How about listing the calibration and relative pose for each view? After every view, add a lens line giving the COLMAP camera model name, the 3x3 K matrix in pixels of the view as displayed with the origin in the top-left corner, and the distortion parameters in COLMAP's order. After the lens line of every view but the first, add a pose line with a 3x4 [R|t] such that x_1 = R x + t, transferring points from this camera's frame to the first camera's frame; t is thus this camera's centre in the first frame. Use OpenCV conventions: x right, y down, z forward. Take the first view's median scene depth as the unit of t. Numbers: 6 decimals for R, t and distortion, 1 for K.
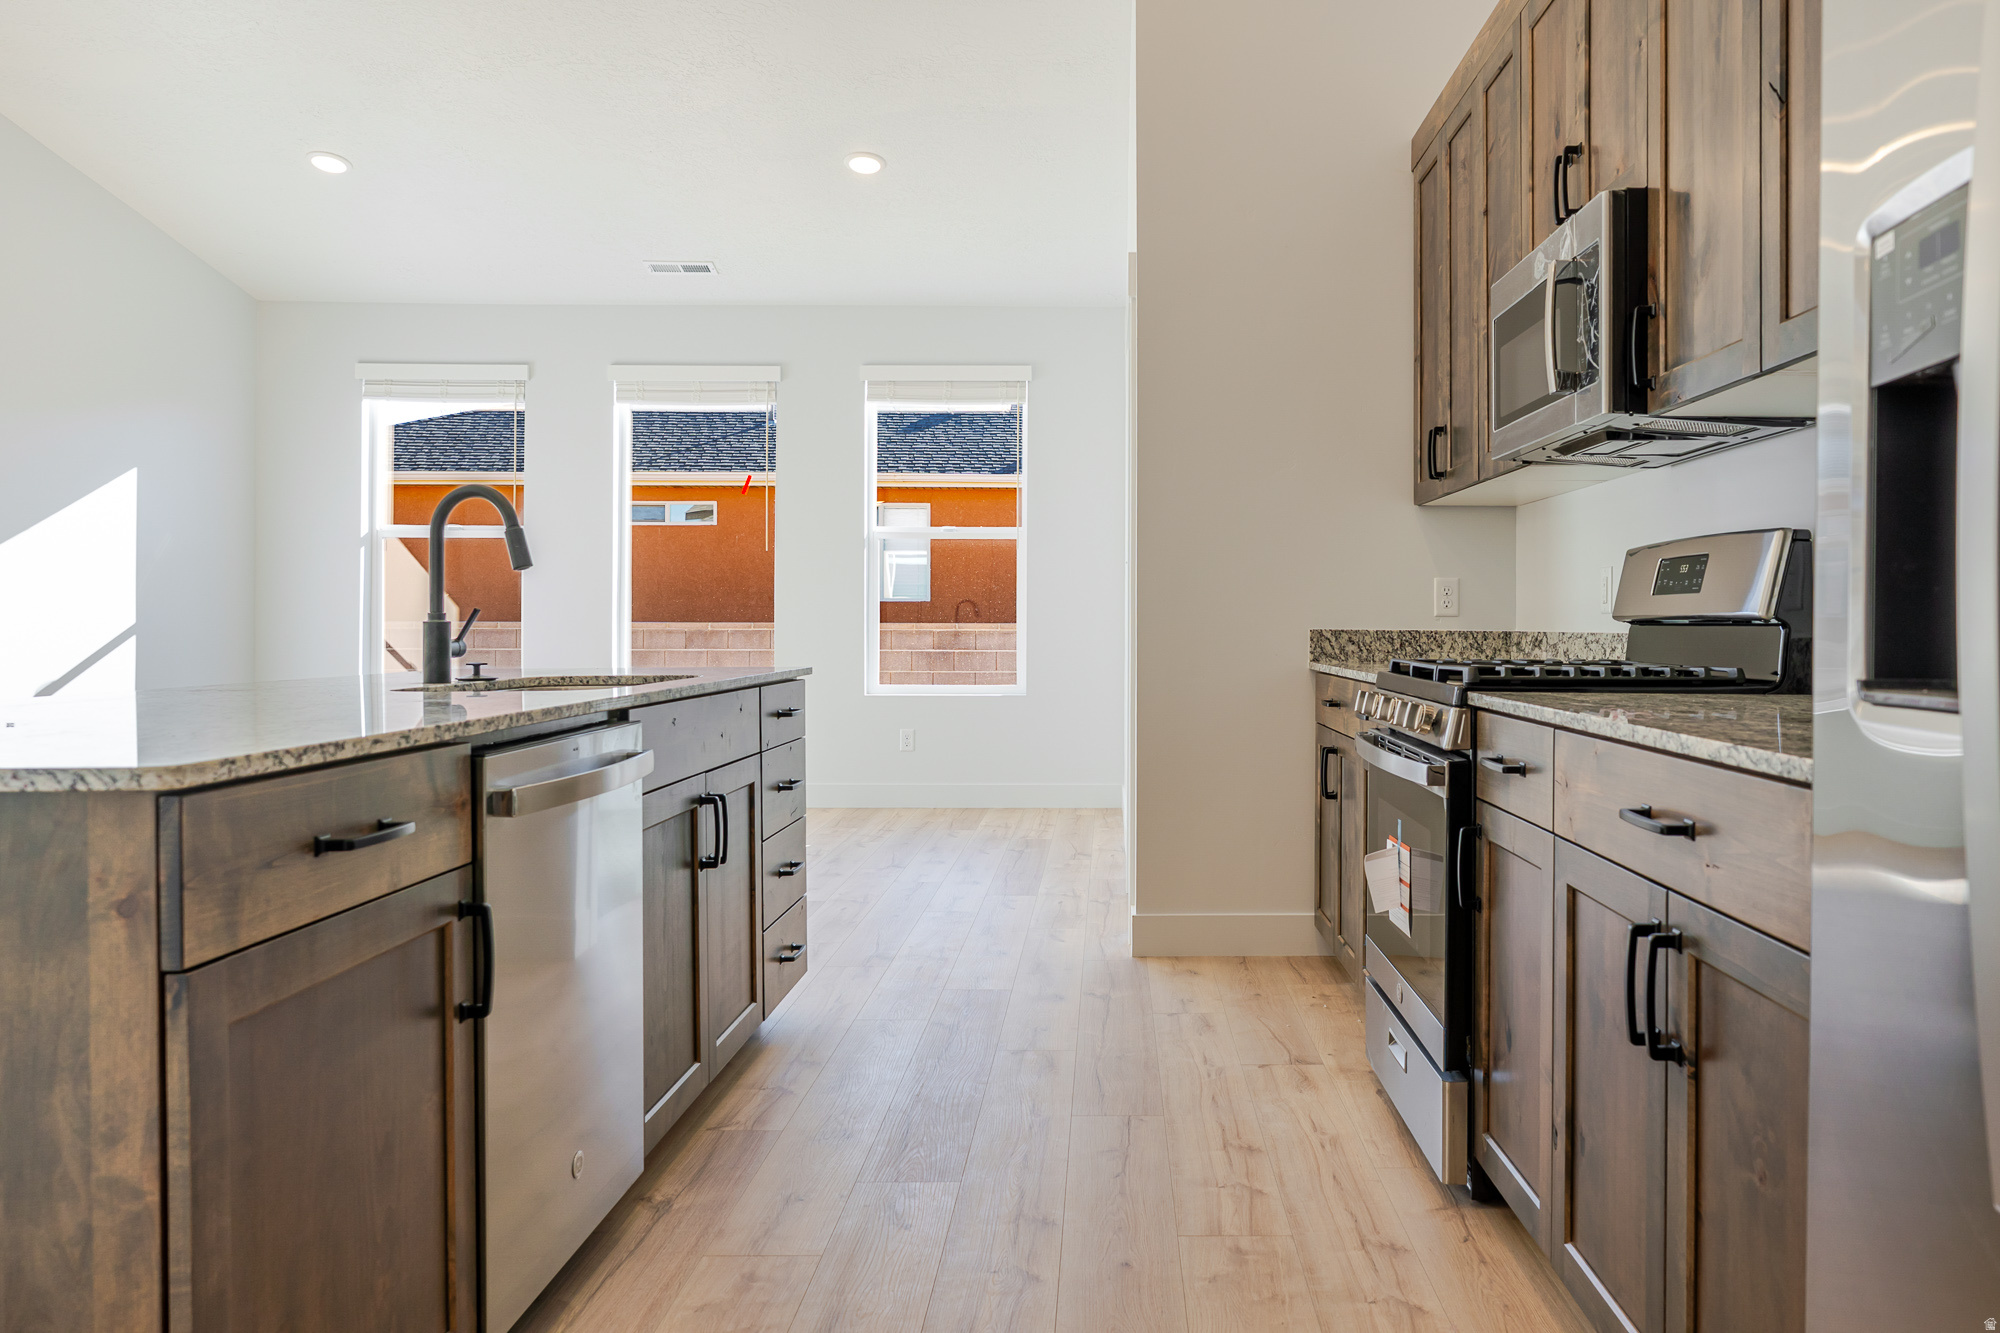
lens RADIAL K [[1366.8, 0, 973.6], [0, 1366.8, 615.3], [0, 0, 1]] dist [0.000130, 0.000478]
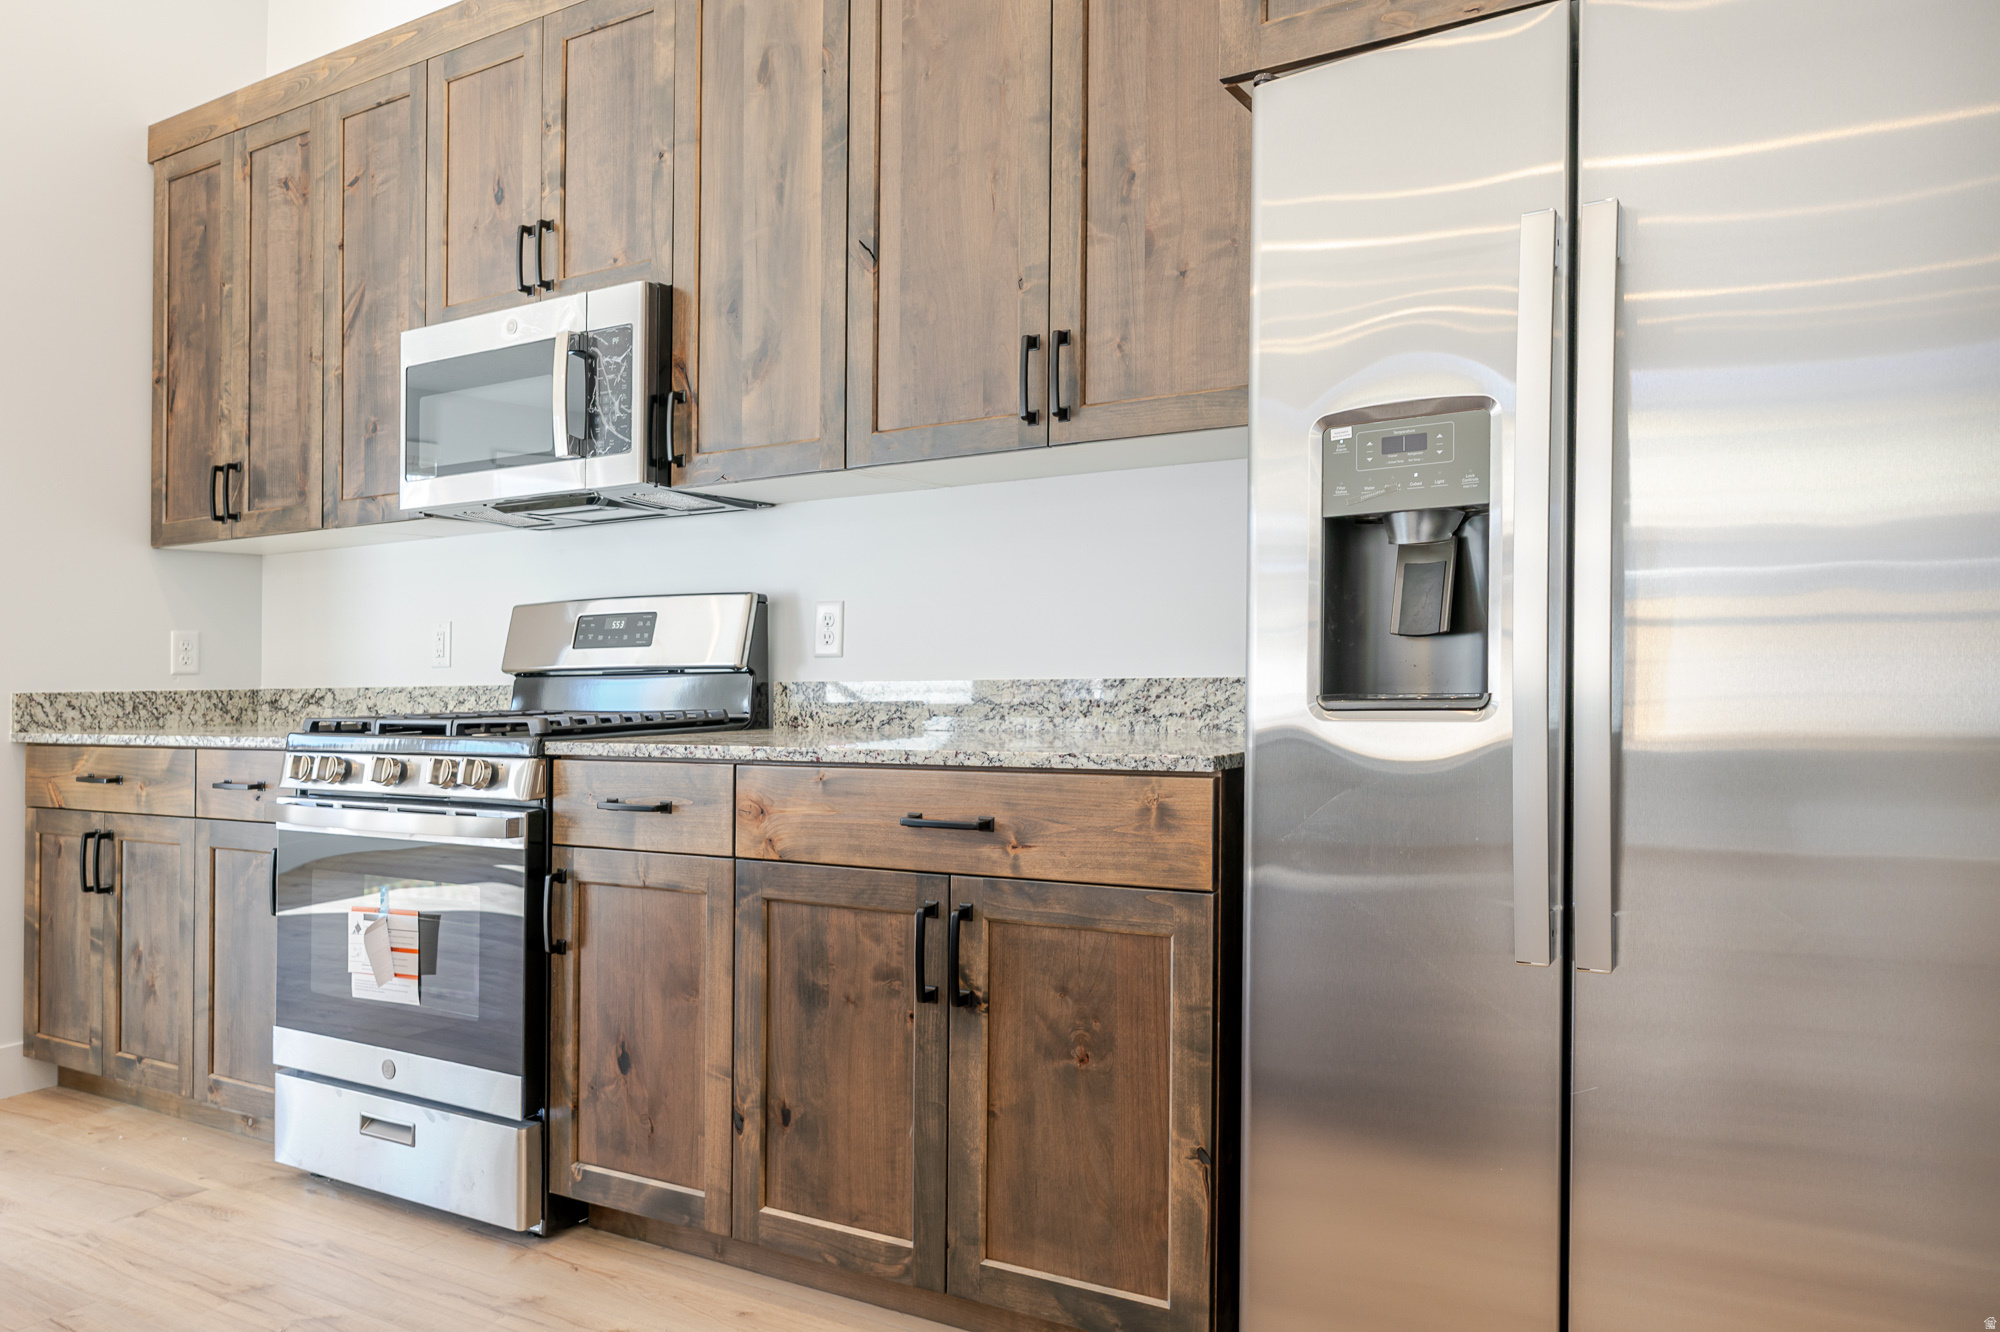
lens RADIAL K [[1397.8, 0, 1003.2], [0, 1397.8, 689.4], [0, 0, 1]] dist [-0.002703, 0.000153]
pose [[0.529776, -0.024565, 0.847782, -0.249225], [0.014584, 0.999697, 0.019853, 0.000557], [-0.848012, 0.001846, 0.529974, 0.113100]]
